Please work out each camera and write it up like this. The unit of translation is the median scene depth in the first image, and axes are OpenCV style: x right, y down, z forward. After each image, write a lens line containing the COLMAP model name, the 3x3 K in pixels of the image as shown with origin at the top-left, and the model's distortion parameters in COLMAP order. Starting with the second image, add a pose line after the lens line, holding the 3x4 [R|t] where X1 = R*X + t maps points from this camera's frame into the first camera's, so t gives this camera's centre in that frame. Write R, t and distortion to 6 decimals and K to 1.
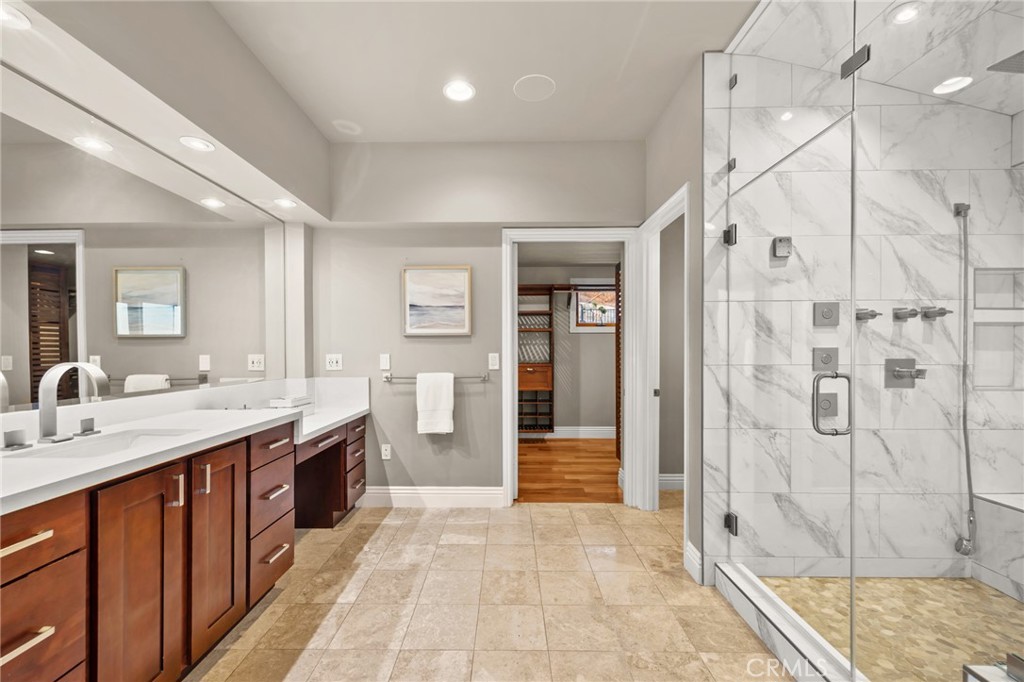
lens RADIAL K [[419.8, 0, 509.3], [0, 419.8, 343.7], [0, 0, 1]] dist [0.013995, -0.002414]
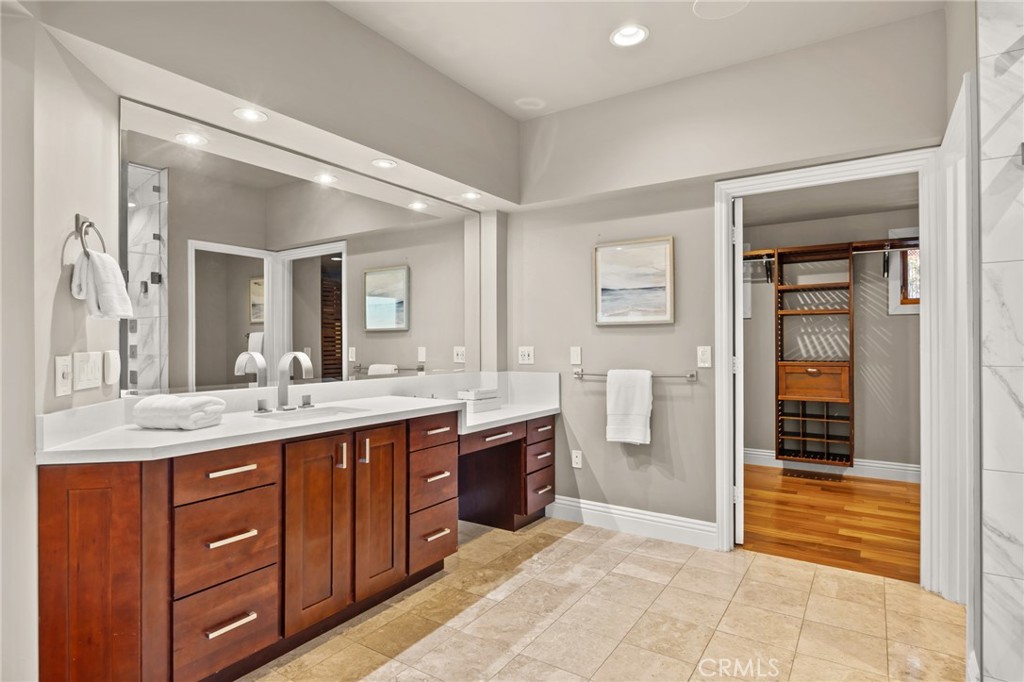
lens RADIAL K [[556.5, 0, 510.3], [0, 556.5, 321.4], [0, 0, 1]] dist [0.000252, 0.000261]
pose [[0.837018, -0.021083, -0.546768, 0.237407], [0.009279, 0.999661, -0.024341, -0.001110], [0.547096, 0.015301, 0.836930, -0.046216]]
